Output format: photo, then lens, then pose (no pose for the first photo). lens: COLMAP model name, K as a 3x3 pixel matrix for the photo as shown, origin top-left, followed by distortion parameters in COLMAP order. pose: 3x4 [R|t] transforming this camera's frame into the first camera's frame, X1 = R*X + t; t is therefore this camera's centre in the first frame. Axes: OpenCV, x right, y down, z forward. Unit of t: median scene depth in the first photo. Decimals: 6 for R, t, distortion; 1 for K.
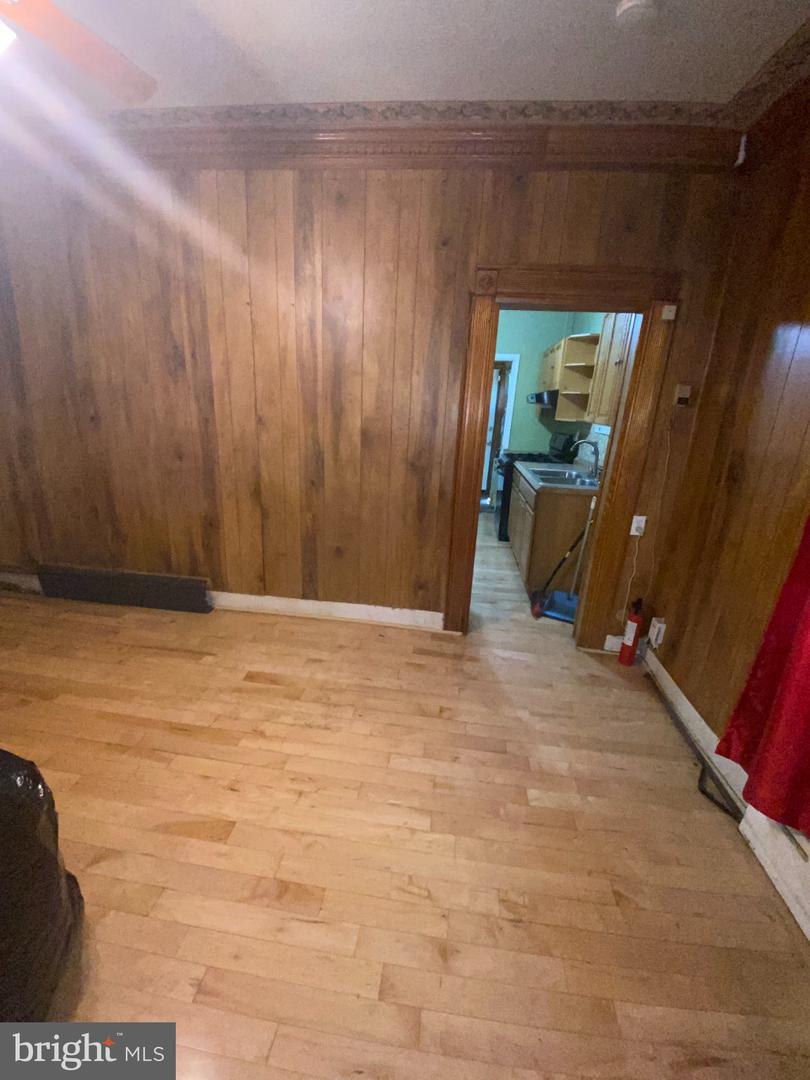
lens RADIAL K [[437.4, 0, 401.4], [0, 437.4, 540.3], [0, 0, 1]] dist [0.014907, -0.019207]
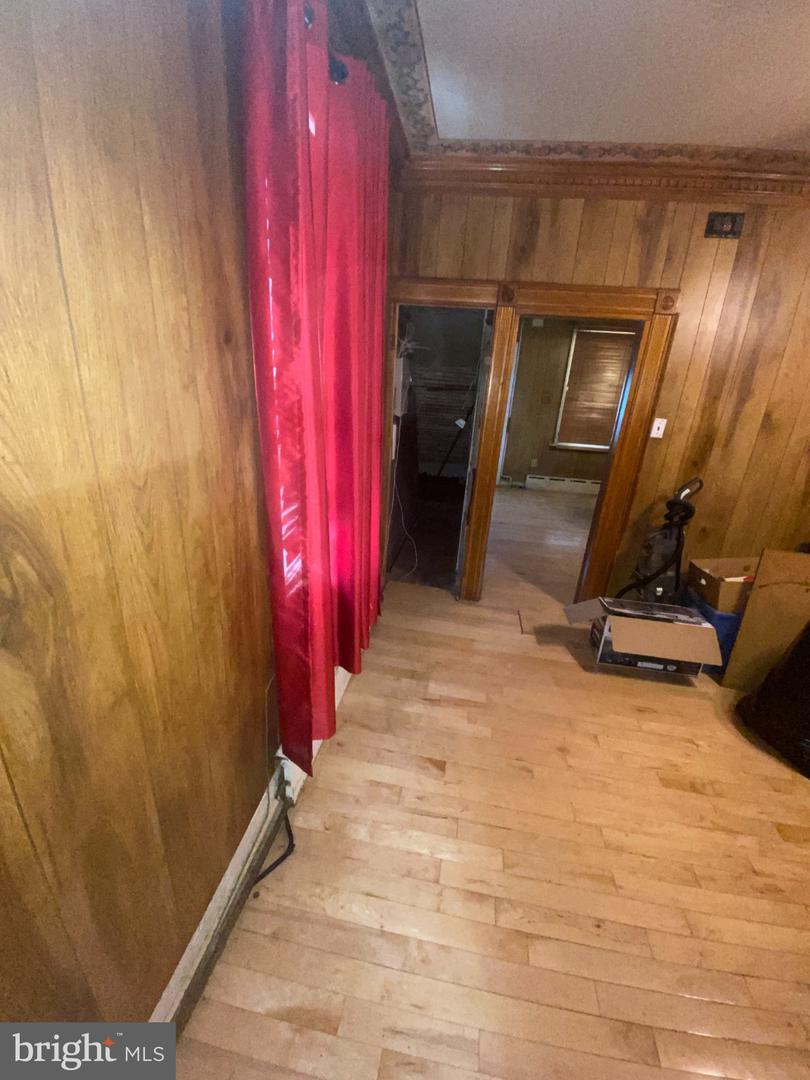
lens RADIAL K [[437.4, 0, 404.9], [0, 437.4, 536.4], [0, 0, 1]] dist [0.033402, -0.029681]
pose [[-0.992330, -0.123587, 0.002545, 0.385987], [-0.097101, 0.792070, 0.602657, -0.298095], [-0.076497, 0.597788, -0.797996, 0.925033]]
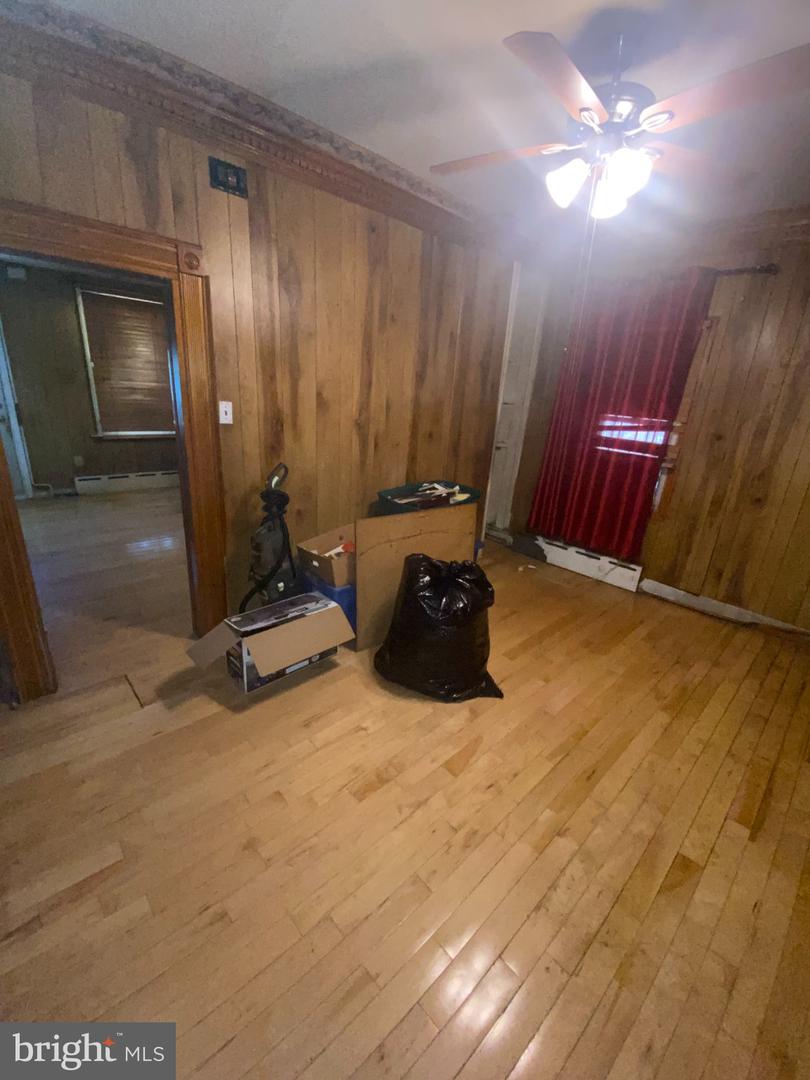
lens RADIAL K [[437.4, 0, 404.9], [0, 437.4, 536.4], [0, 0, 1]] dist [0.033402, -0.029681]
pose [[-0.634448, 0.157609, -0.756727, 0.317084], [-0.321660, 0.836366, 0.443878, -0.236747], [0.702859, 0.525026, -0.479934, 0.714599]]
